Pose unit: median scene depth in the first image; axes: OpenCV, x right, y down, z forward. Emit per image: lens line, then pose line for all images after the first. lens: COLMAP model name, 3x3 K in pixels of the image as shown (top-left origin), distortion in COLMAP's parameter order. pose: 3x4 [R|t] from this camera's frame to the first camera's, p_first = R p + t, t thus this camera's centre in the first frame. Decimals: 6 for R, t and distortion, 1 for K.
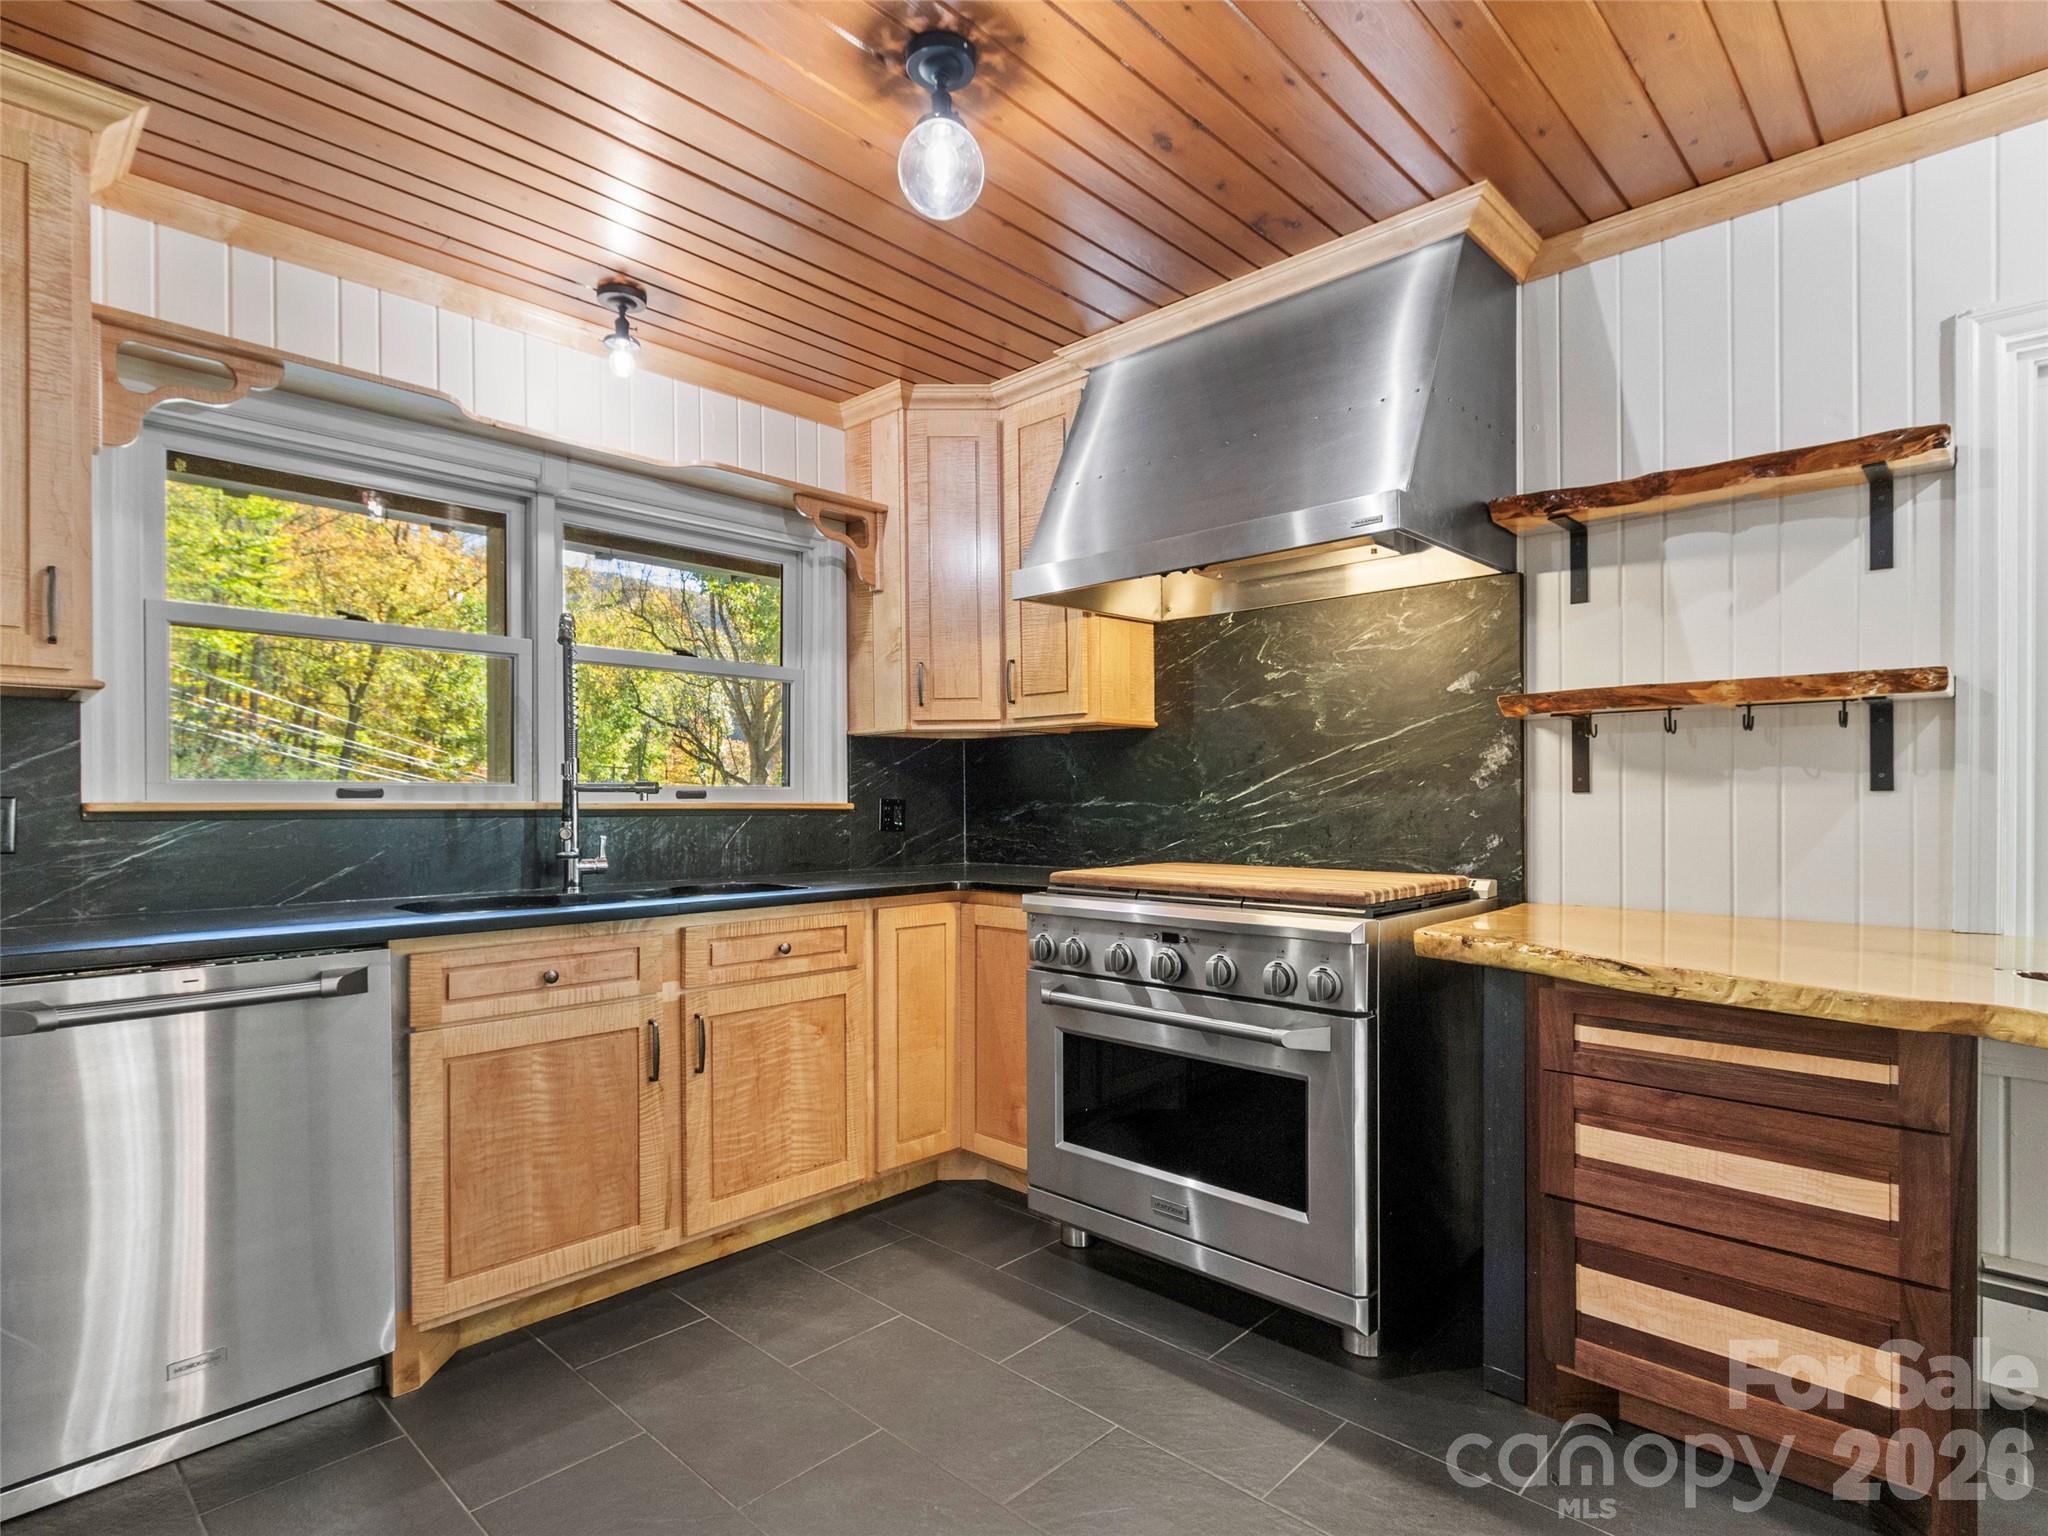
lens RADIAL K [[1071.9, 0, 1010.8], [0, 1071.9, 788.3], [0, 0, 1]] dist [0.000918, -0.000697]
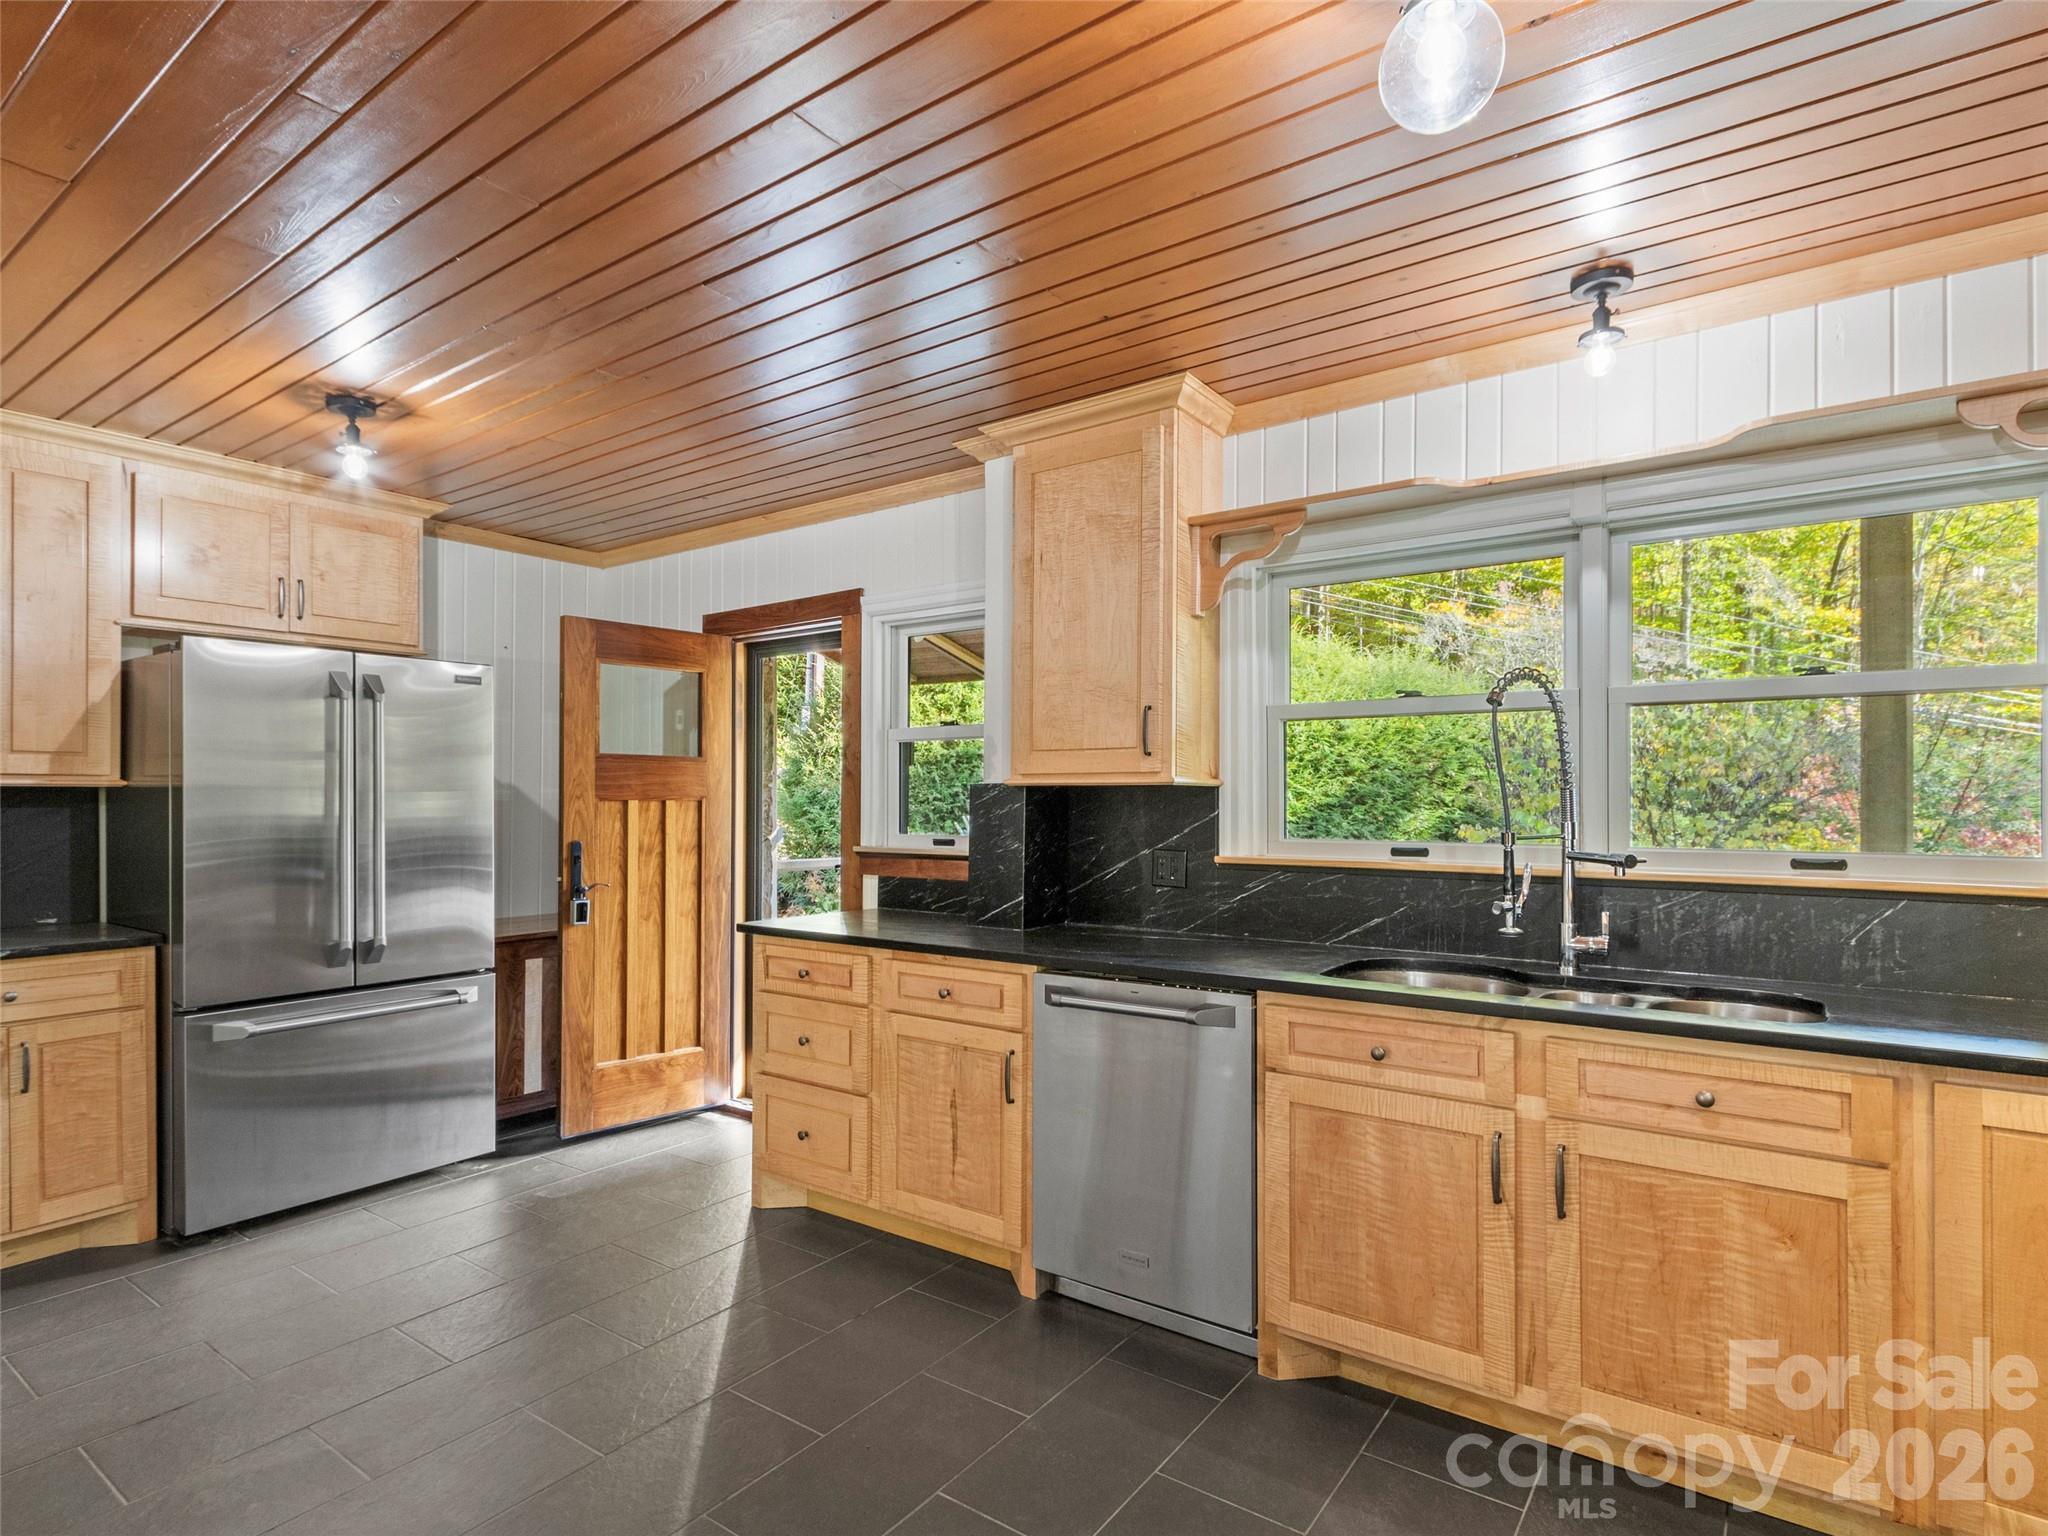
lens RADIAL K [[1071.9, 0, 1011.9], [0, 1071.9, 778.9], [0, 0, 1]] dist [0.000918, -0.000697]
pose [[0.127218, -0.016748, -0.991733, 0.492596], [0.012225, 0.999808, -0.015316, -0.065826], [0.991800, -0.010175, 0.127398, 0.494814]]
